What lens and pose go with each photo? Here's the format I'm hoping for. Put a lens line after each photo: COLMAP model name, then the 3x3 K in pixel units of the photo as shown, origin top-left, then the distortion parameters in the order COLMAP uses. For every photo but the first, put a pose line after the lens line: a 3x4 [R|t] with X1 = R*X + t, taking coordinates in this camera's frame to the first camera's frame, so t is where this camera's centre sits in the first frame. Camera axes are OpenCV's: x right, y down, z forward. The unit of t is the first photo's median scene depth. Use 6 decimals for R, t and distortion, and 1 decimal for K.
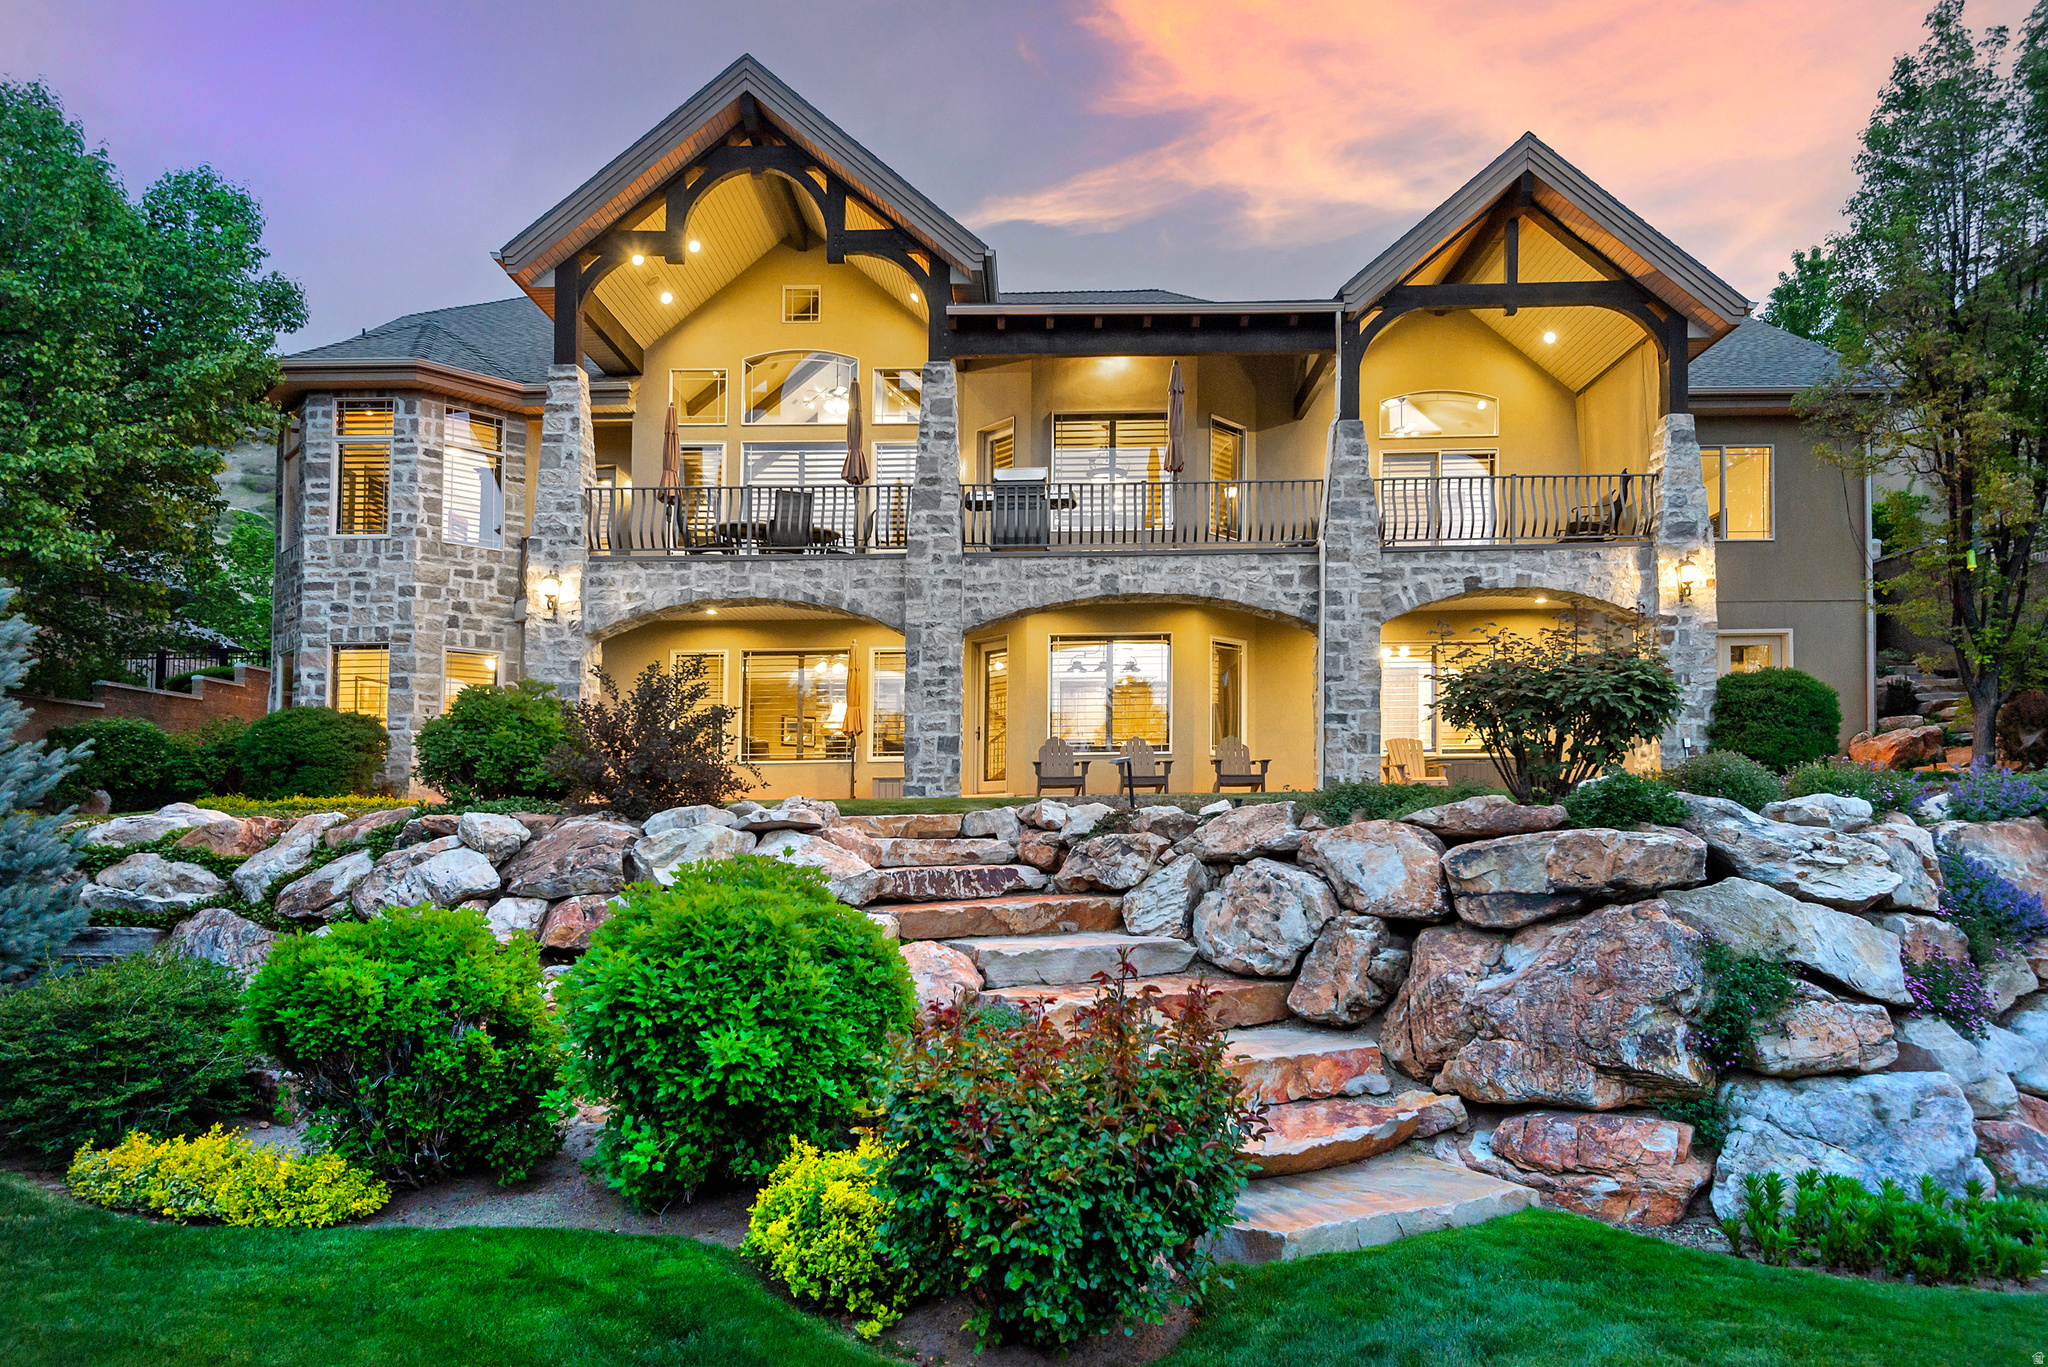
lens RADIAL K [[1186.0, 0, 1005.7], [0, 1186.0, 778.7], [0, 0, 1]] dist [0.040833, -0.030672]
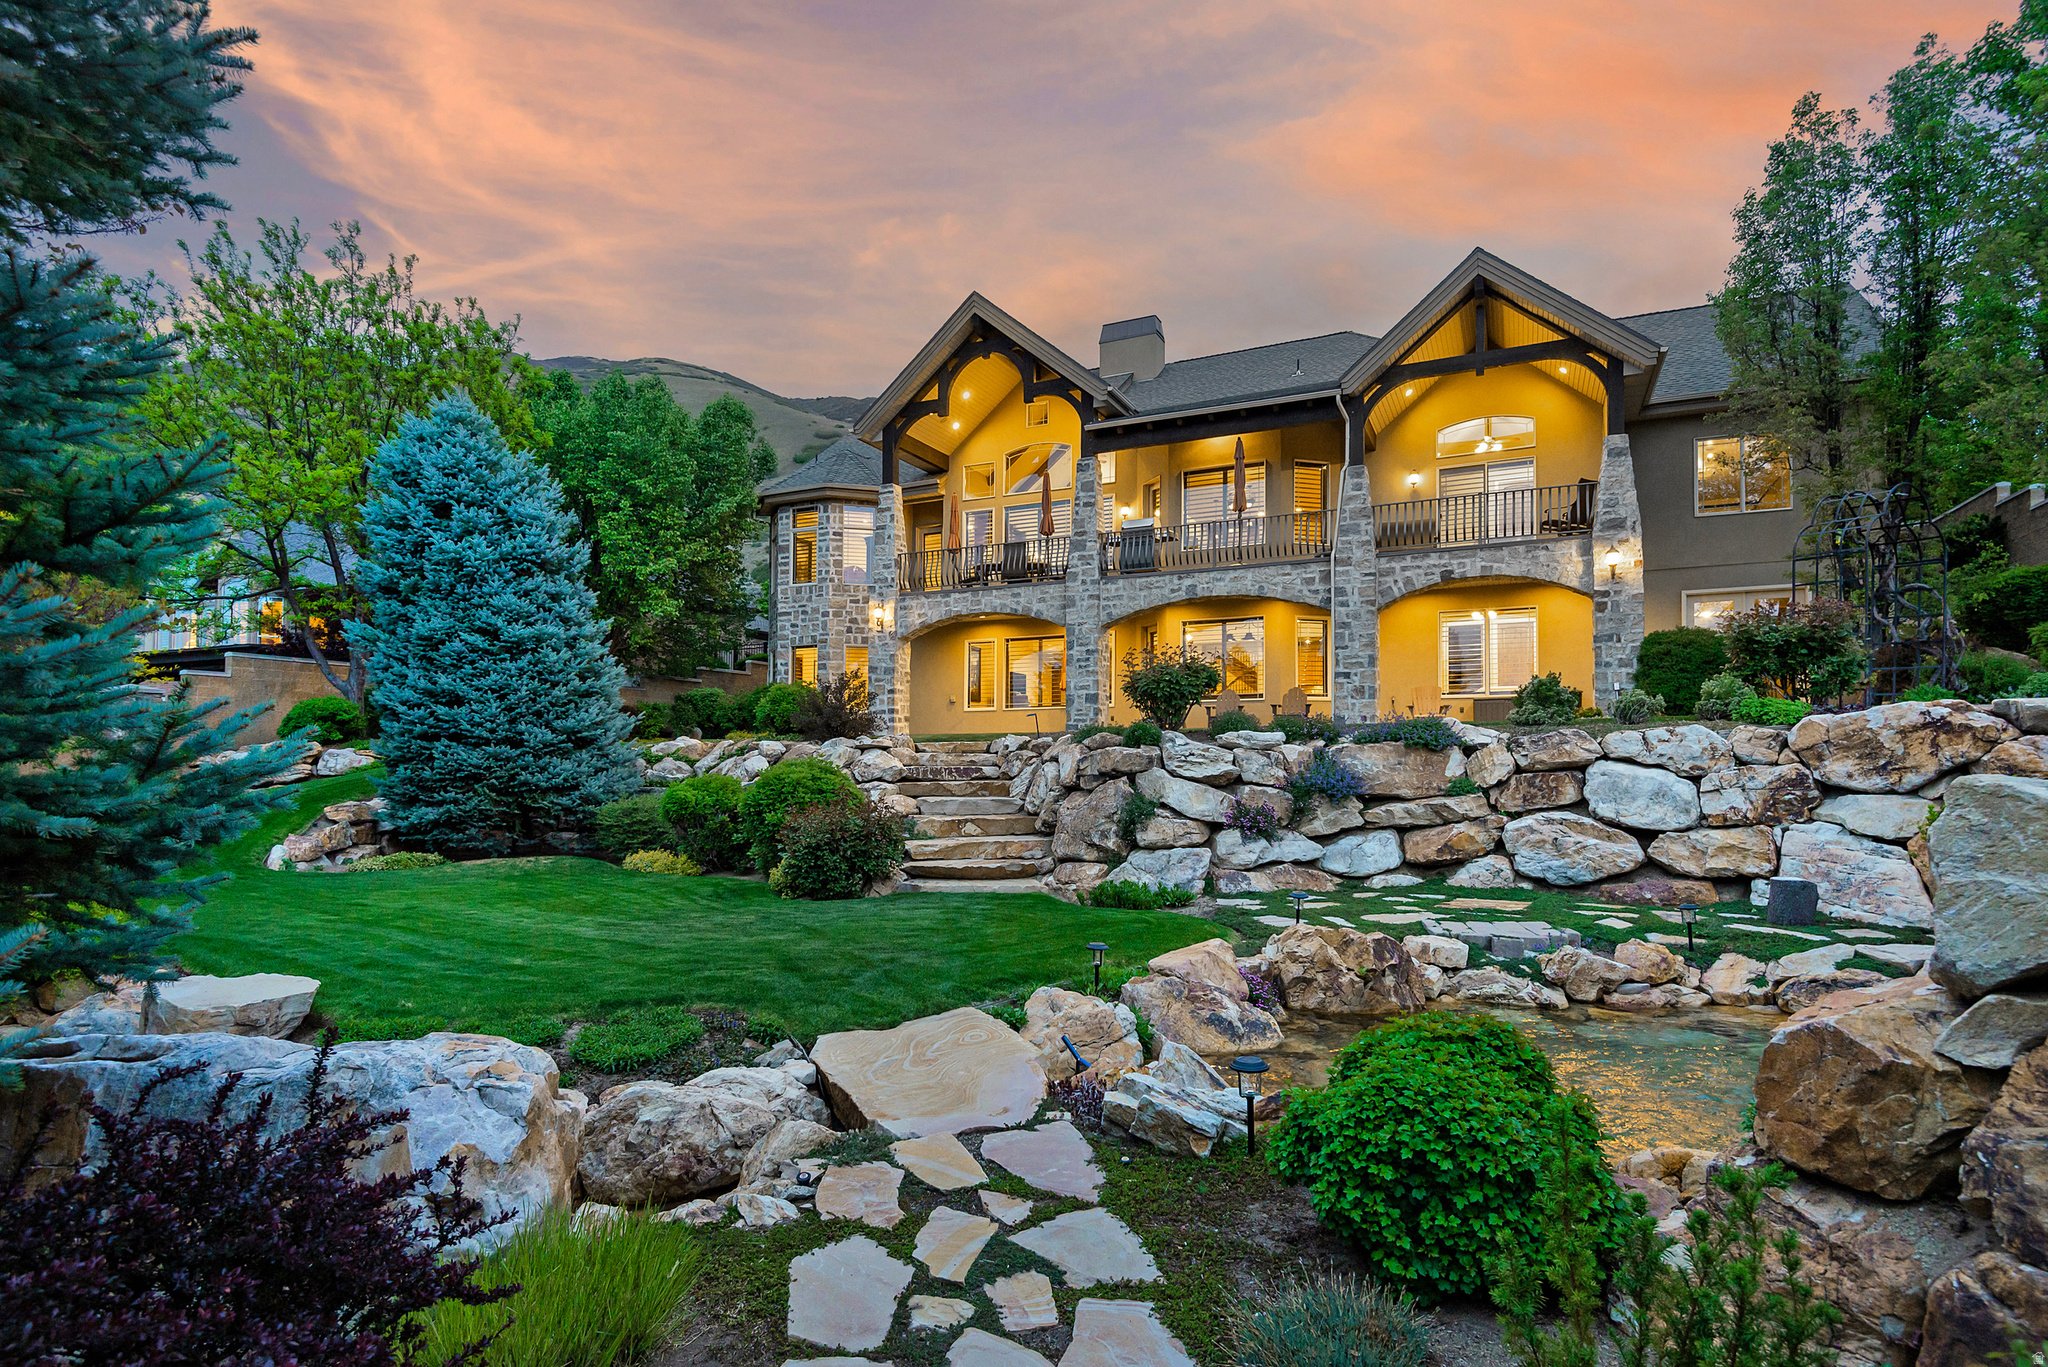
lens RADIAL K [[1074.0, 0, 940.5], [0, 1074.0, 718.8], [0, 0, 1]] dist [0.031125, -0.000329]
pose [[0.889505, -0.010131, -0.456814, 0.420953], [0.013543, 0.999899, 0.004195, -0.009366], [0.456725, -0.009919, 0.889552, -0.371680]]
